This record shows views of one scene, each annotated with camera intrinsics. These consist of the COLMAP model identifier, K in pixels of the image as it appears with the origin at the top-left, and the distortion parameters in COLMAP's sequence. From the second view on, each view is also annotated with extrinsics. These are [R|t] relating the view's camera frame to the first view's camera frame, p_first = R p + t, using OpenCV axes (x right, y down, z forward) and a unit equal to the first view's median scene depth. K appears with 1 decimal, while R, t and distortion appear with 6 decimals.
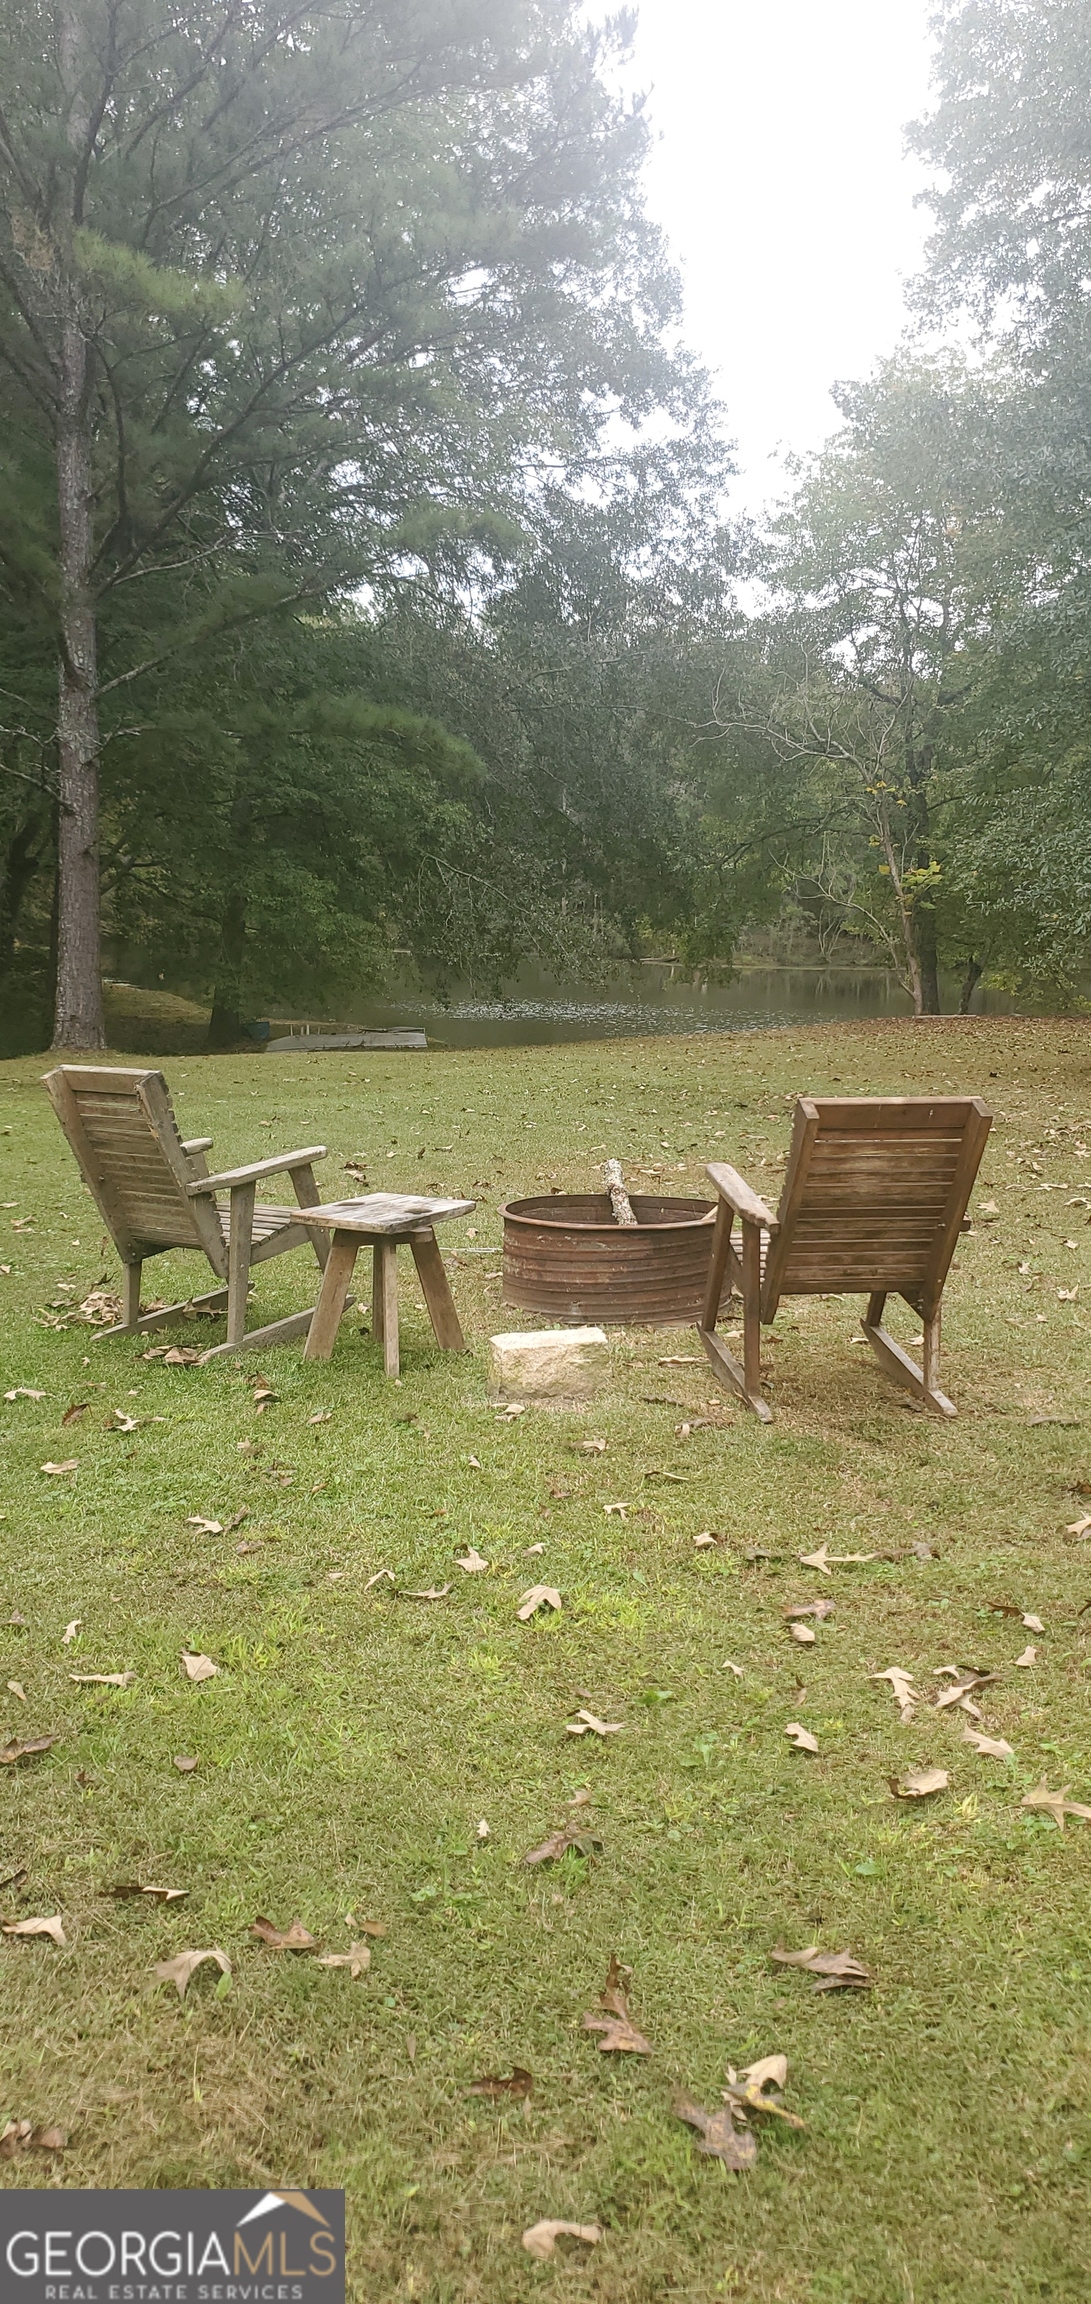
lens RADIAL K [[1874.4, 0, 545.5], [0, 1874.4, 1152.0], [0, 0, 1]] dist [0.000278, -0.002700]
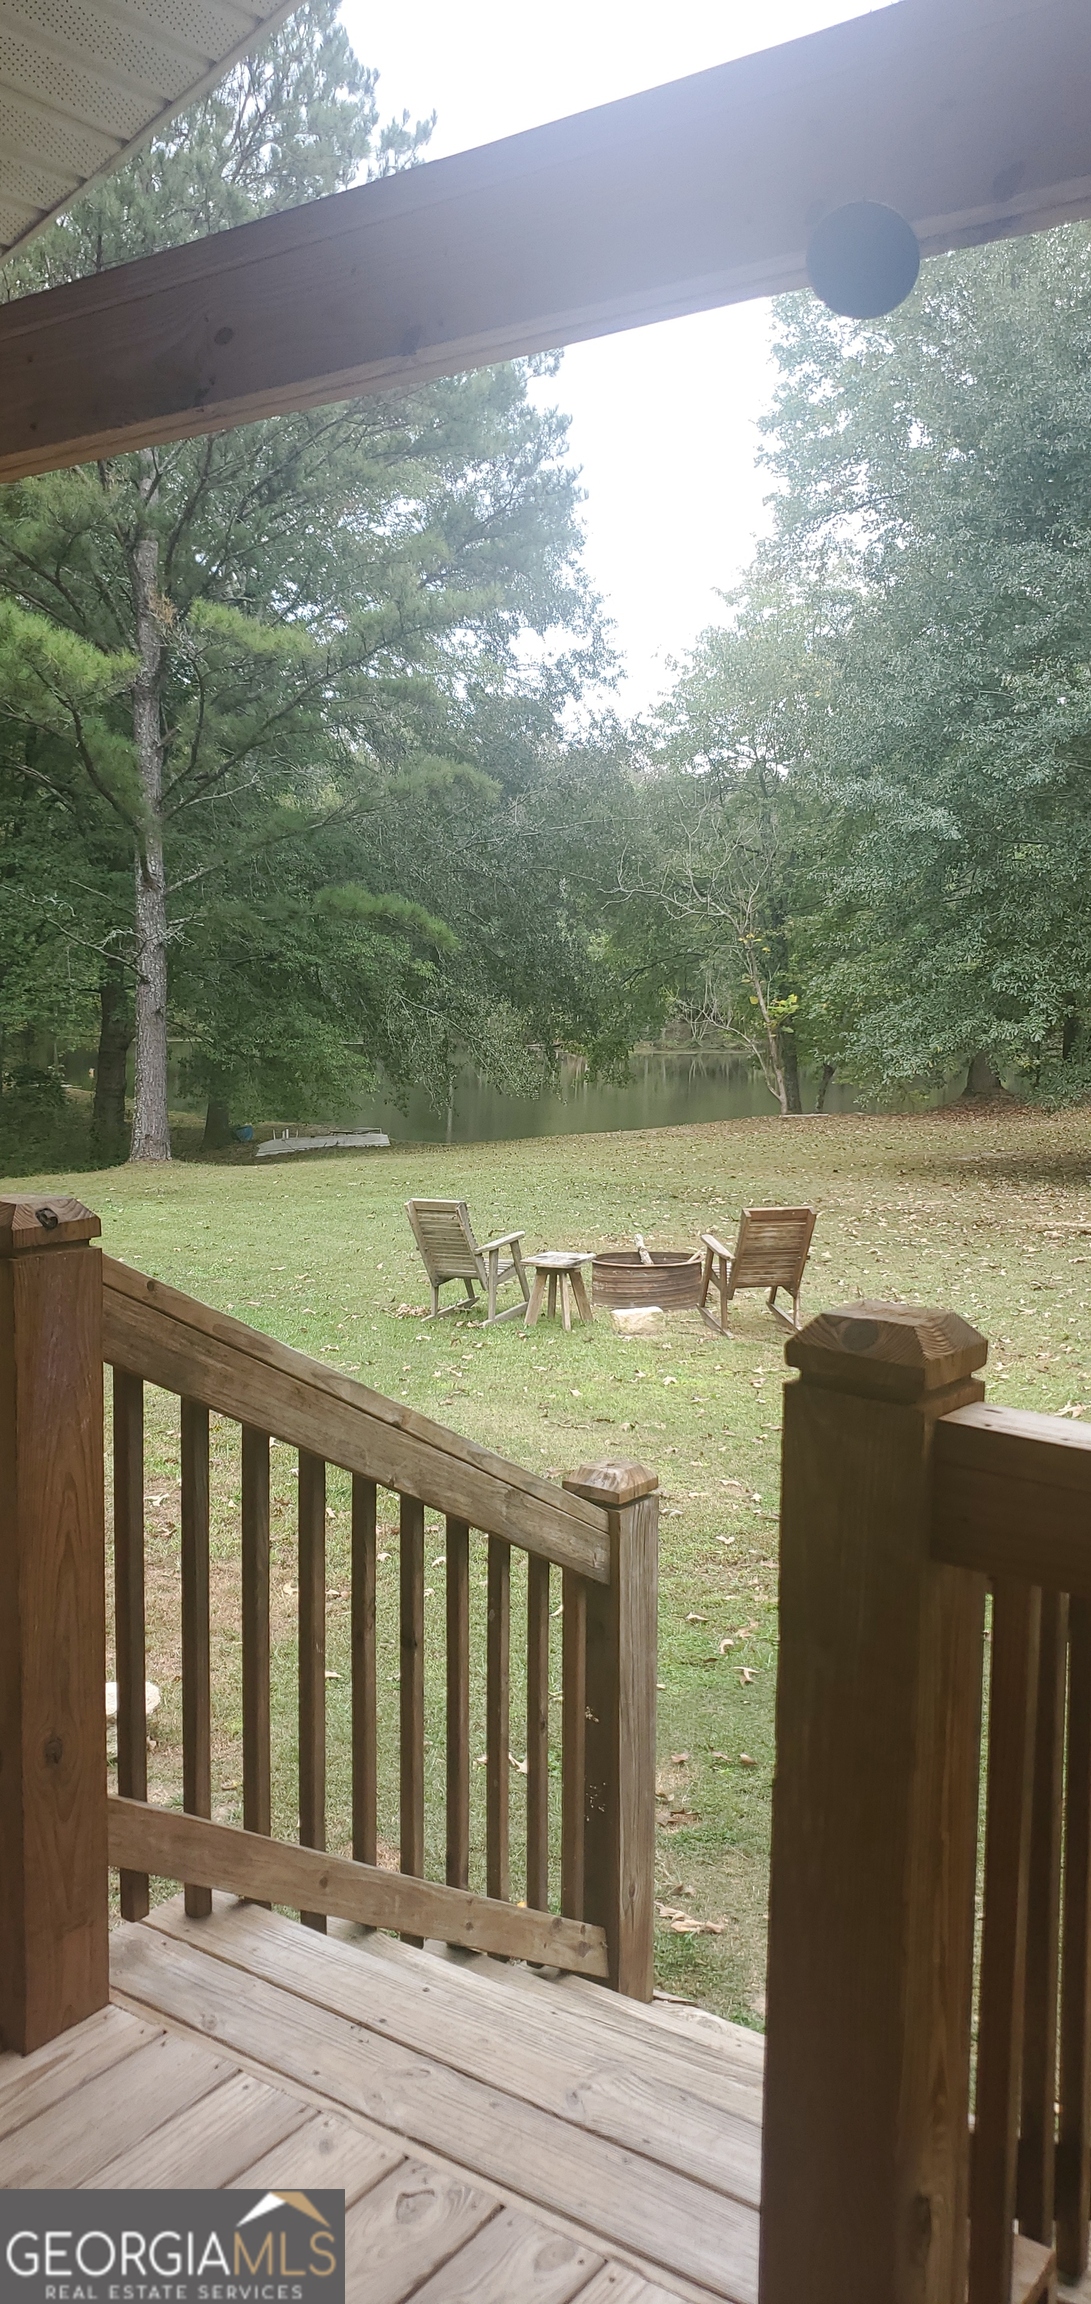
lens RADIAL K [[1761.4, 0, 545.5], [0, 1761.4, 1152.0], [0, 0, 1]] dist [0.067767, 0.001117]
pose [[0.997877, -0.022221, 0.061221, -0.051533], [0.024771, 0.998844, -0.041206, -0.002511], [-0.060234, 0.042635, 0.997273, -0.256848]]
